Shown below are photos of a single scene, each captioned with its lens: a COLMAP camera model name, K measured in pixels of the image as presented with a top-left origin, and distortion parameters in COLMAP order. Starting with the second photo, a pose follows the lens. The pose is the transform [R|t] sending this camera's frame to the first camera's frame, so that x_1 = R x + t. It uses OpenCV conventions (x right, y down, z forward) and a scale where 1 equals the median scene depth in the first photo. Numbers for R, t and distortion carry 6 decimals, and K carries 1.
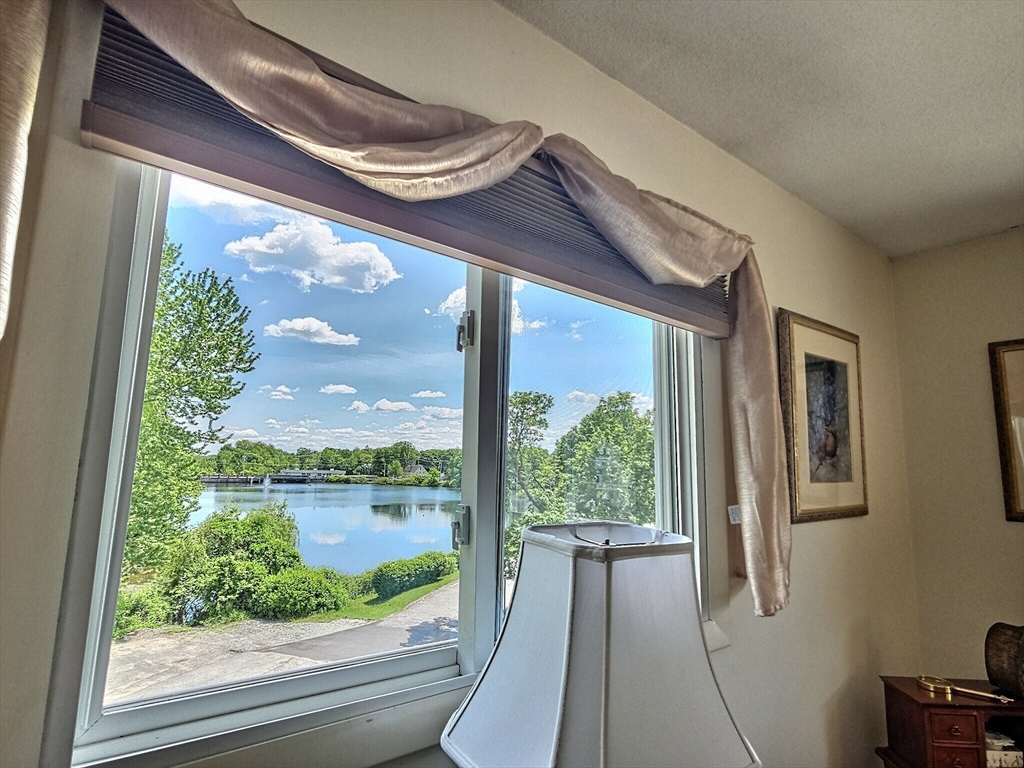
lens RADIAL K [[543.2, 0, 487.0], [0, 543.2, 379.1], [0, 0, 1]] dist [-0.005411, 0.000066]
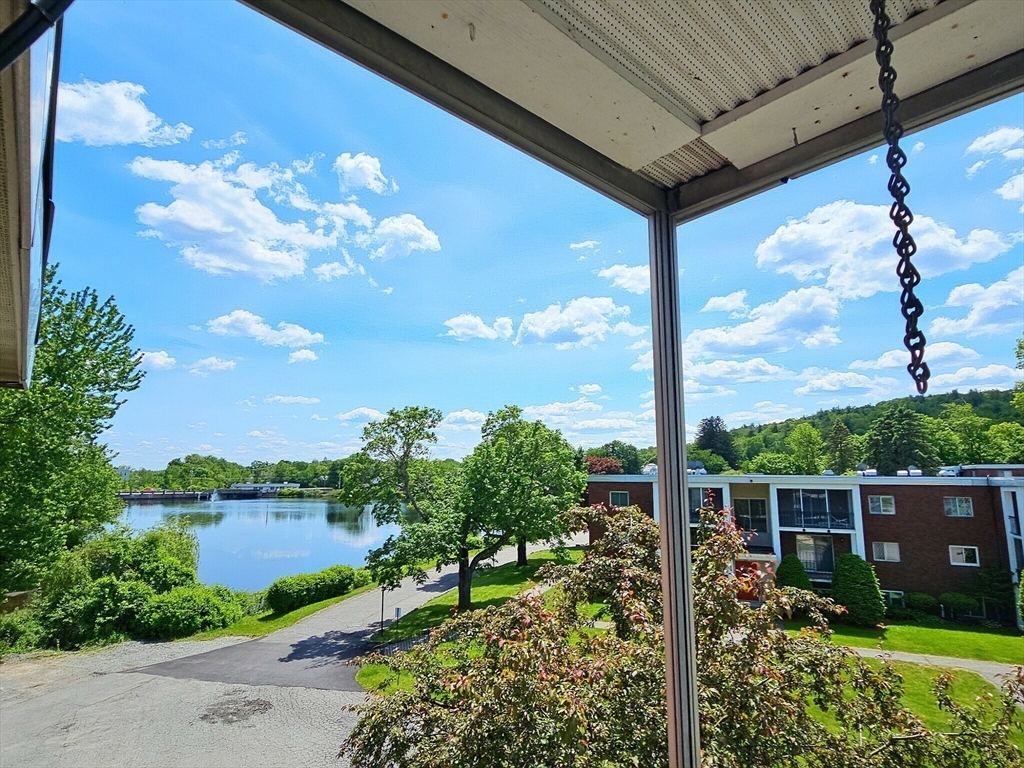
lens RADIAL K [[543.2, 0, 496.4], [0, 543.2, 377.4], [0, 0, 1]] dist [-0.005411, 0.000066]
pose [[0.997702, -0.008838, 0.067172, 0.159069], [0.010066, 0.999788, -0.017971, -0.012148], [-0.066999, 0.018606, 0.997580, -0.037900]]
